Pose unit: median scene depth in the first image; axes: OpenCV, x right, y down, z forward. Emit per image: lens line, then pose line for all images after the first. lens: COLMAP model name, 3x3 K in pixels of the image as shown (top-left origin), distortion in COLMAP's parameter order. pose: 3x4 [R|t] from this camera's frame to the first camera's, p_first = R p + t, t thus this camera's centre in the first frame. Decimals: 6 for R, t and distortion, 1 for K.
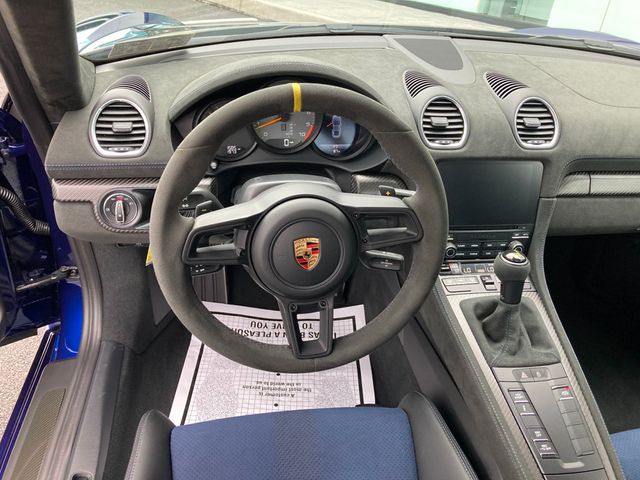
lens RADIAL K [[527.1, 0, 318.3], [0, 527.1, 239.3], [0, 0, 1]] dist [0.013240, -0.001212]
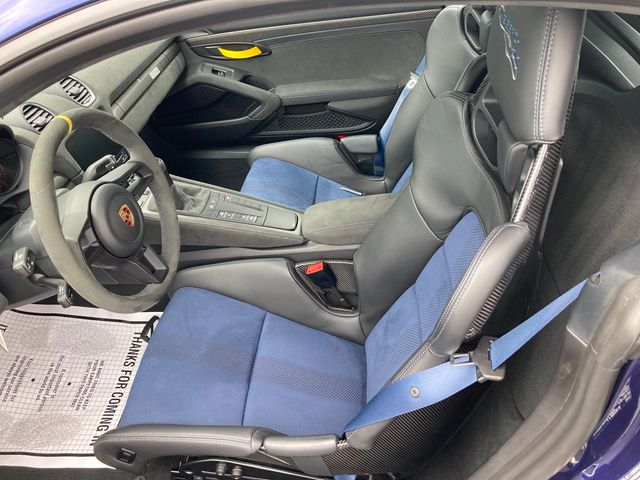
lens RADIAL K [[527.1, 0, 318.9], [0, 527.1, 240.7], [0, 0, 1]] dist [0.013240, -0.001212]
pose [[0.221754, -0.661972, 0.715974, -0.772815], [0.592419, 0.674669, 0.440297, -0.198454], [-0.774510, 0.326519, 0.541775, -0.146086]]
